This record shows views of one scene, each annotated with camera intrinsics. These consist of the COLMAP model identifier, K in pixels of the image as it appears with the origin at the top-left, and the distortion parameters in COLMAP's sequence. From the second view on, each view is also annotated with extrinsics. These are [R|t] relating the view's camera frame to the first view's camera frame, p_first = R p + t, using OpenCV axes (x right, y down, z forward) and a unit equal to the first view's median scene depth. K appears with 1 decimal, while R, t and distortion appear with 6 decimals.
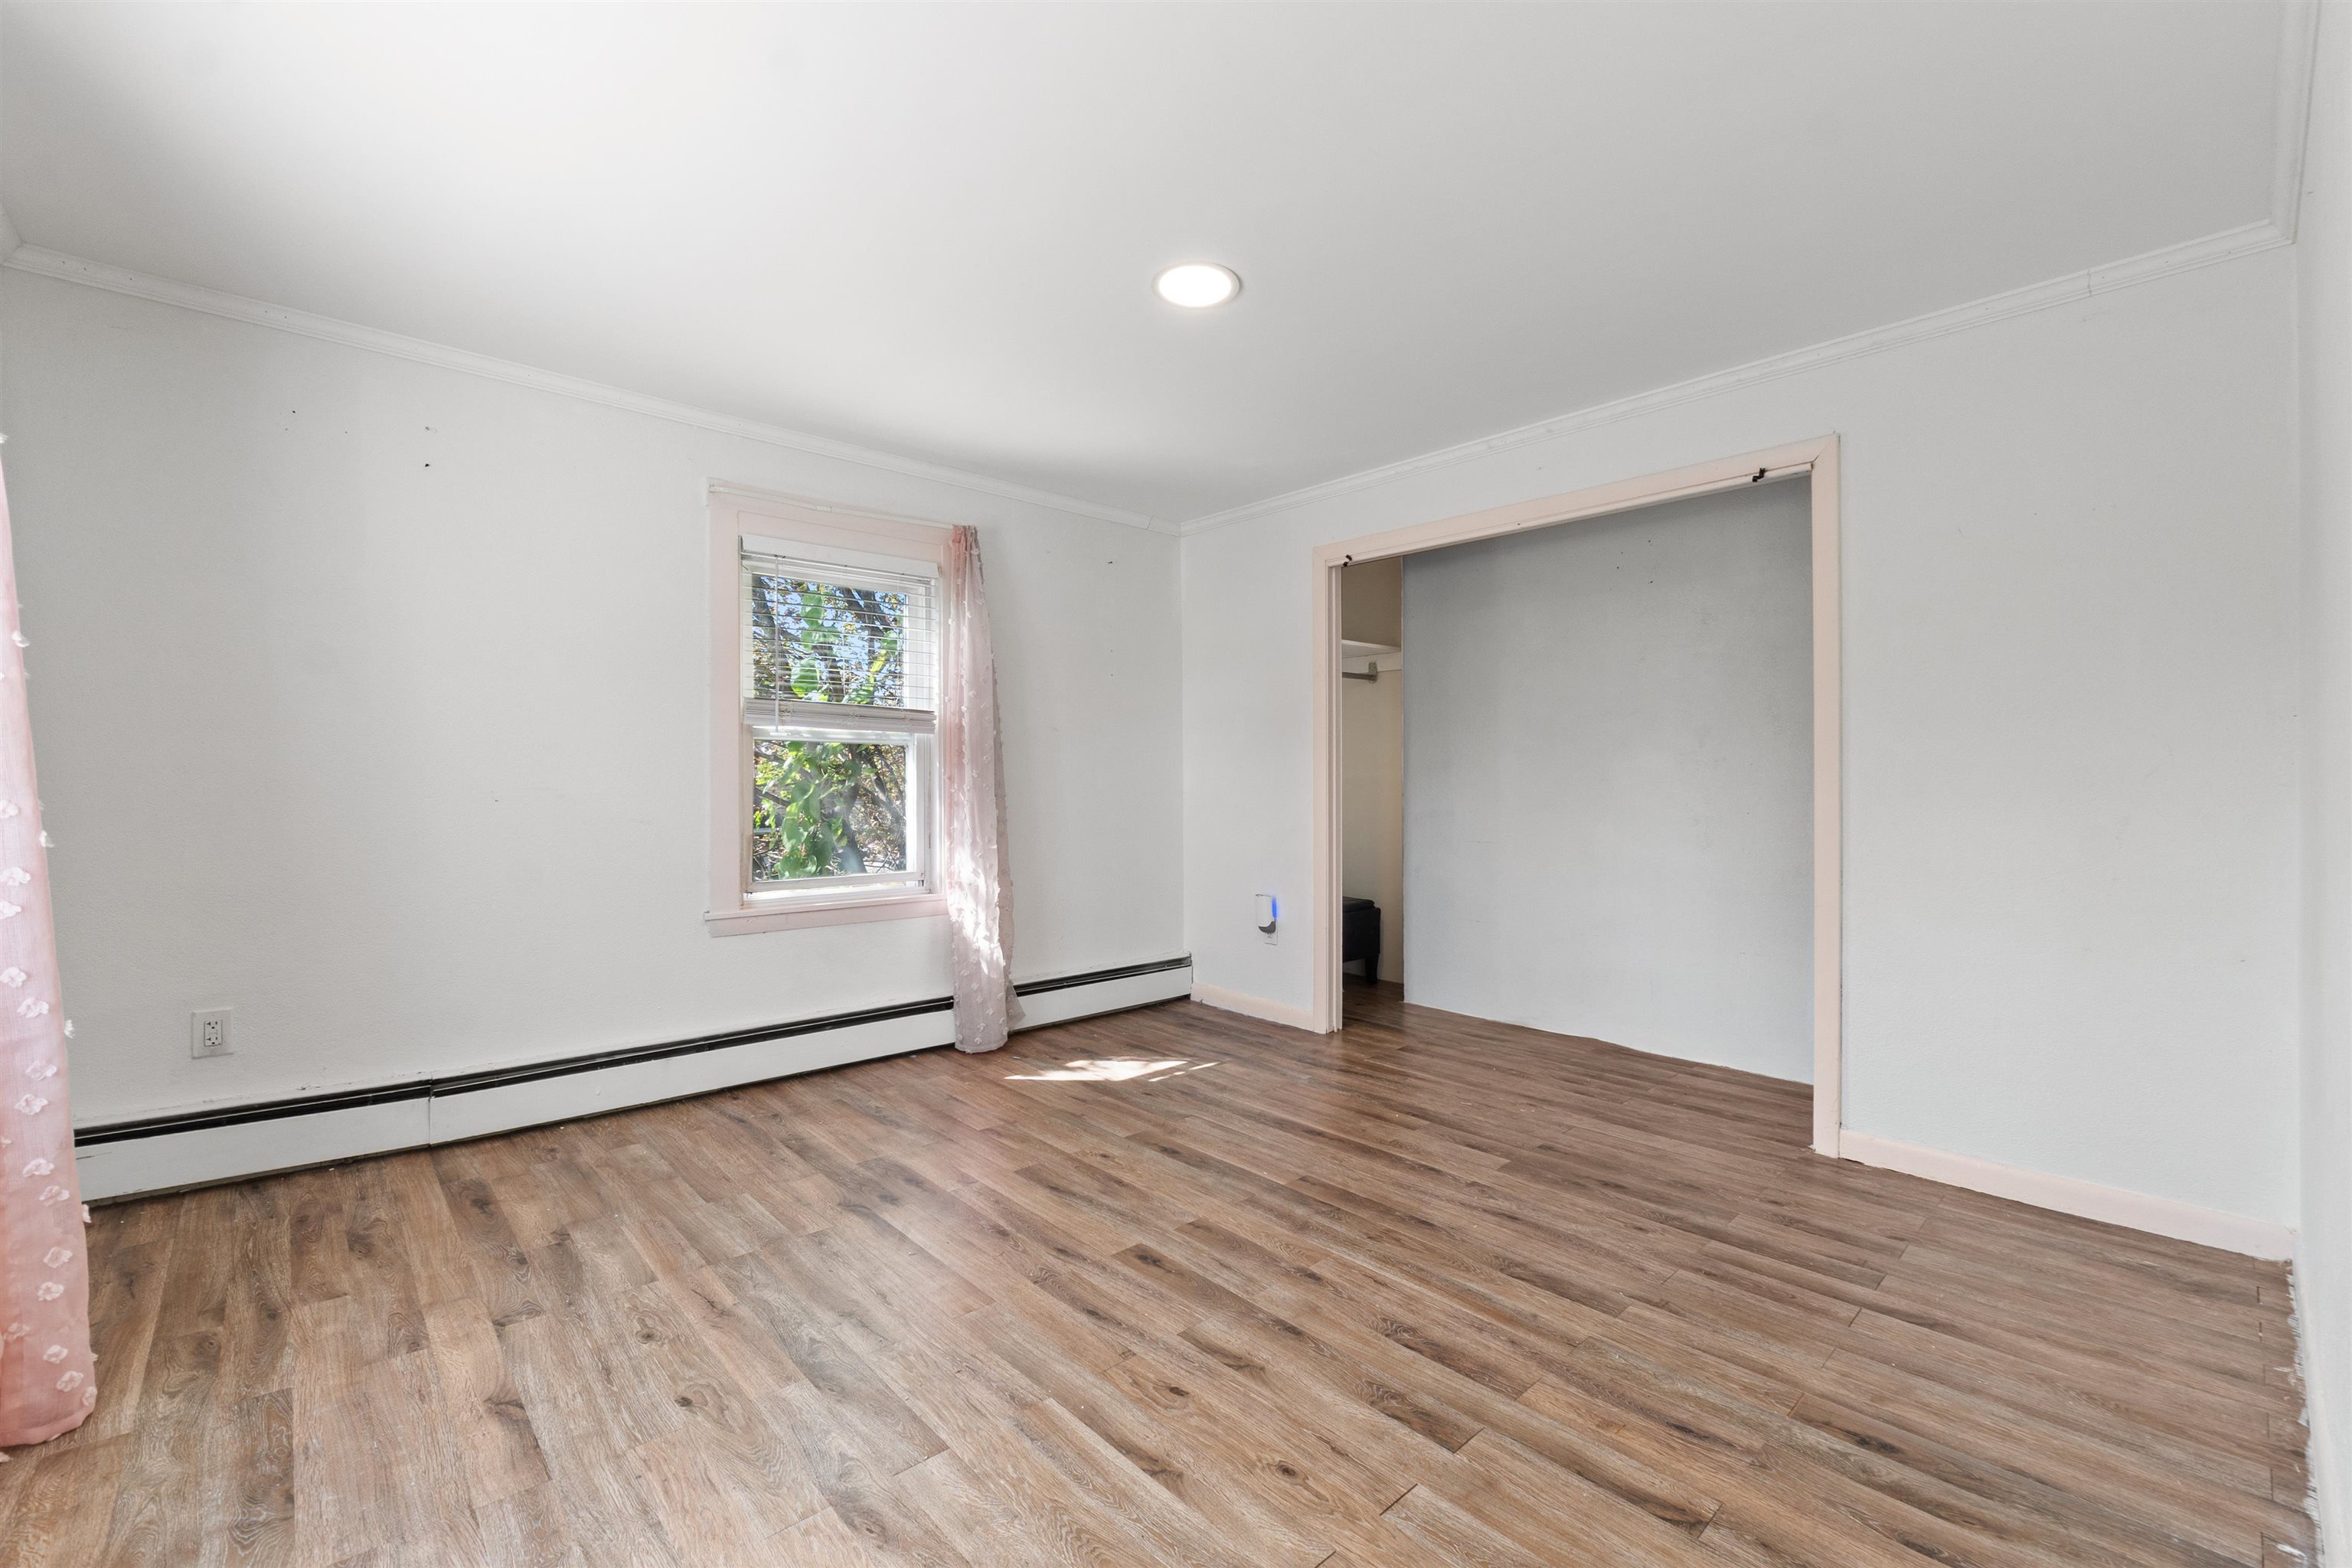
lens RADIAL K [[987.1, 0, 1185.1], [0, 987.1, 782.8], [0, 0, 1]] dist [-0.013123, 0.001975]
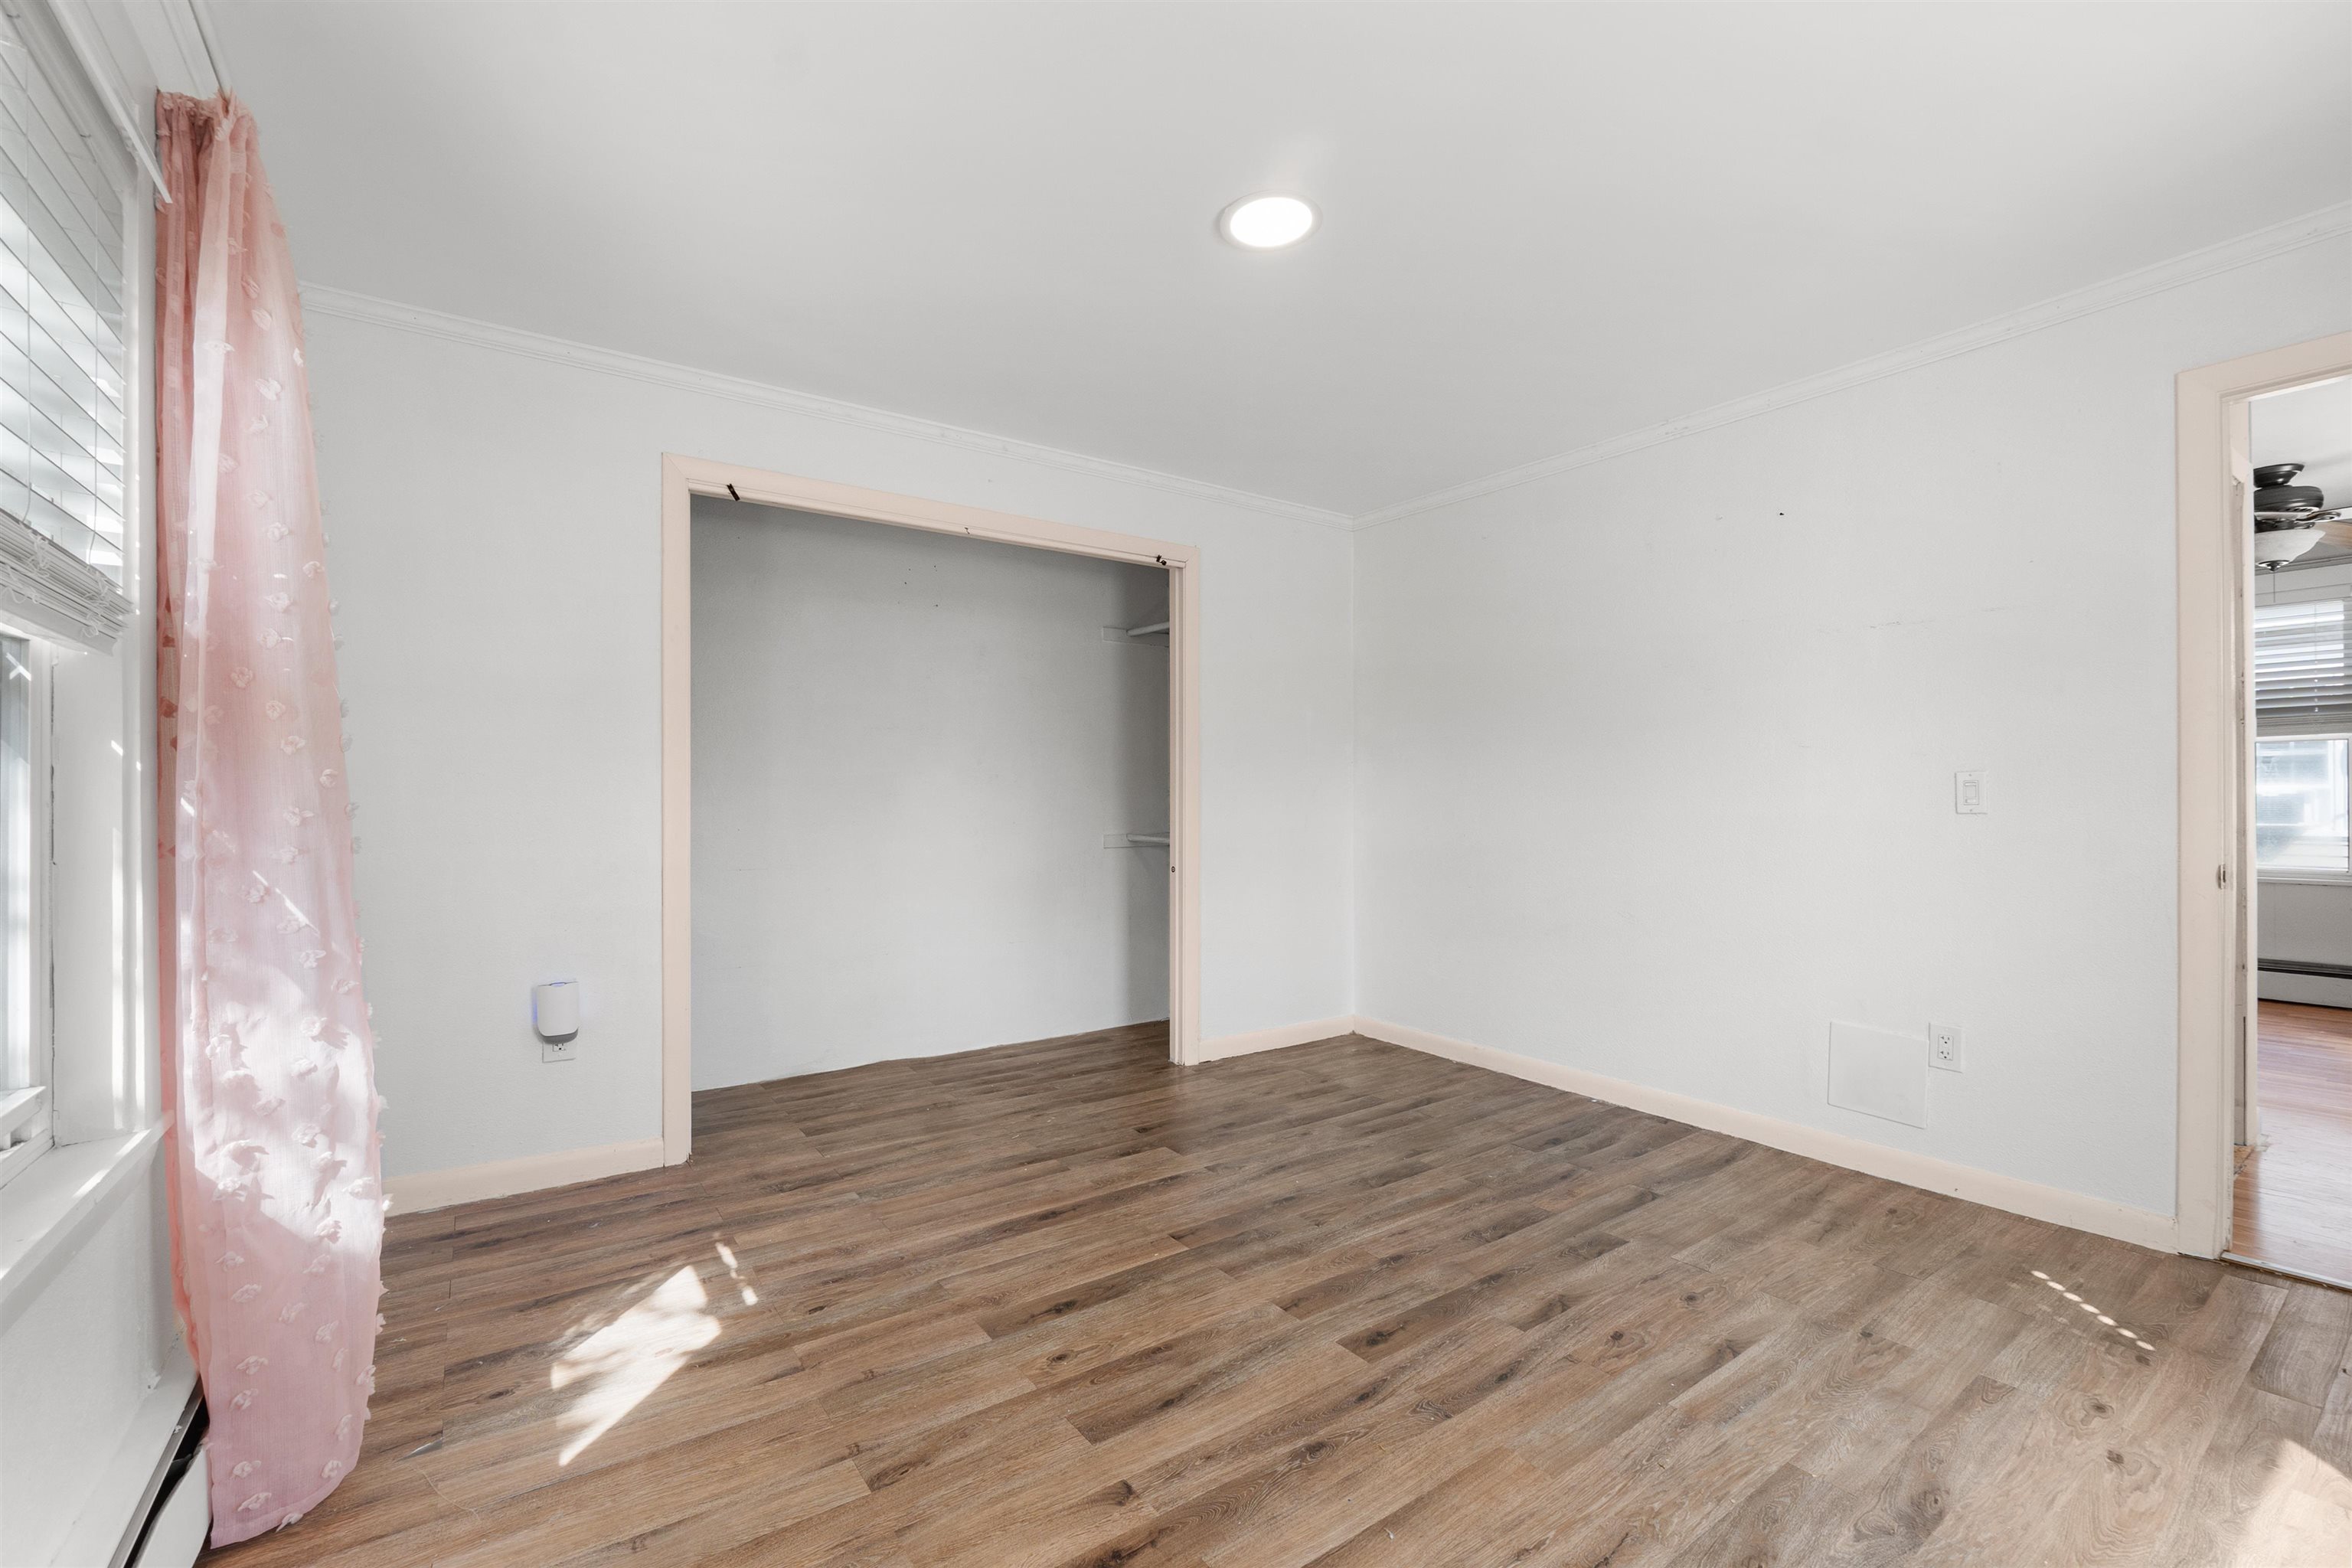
lens RADIAL K [[987.1, 0, 1185.9], [0, 987.1, 792.9], [0, 0, 1]] dist [-0.013123, 0.001975]
pose [[0.124938, 0.001600, 0.992163, -0.841787], [0.002931, 0.999994, -0.001981, -0.003324], [-0.992160, 0.003155, 0.124932, 0.954603]]
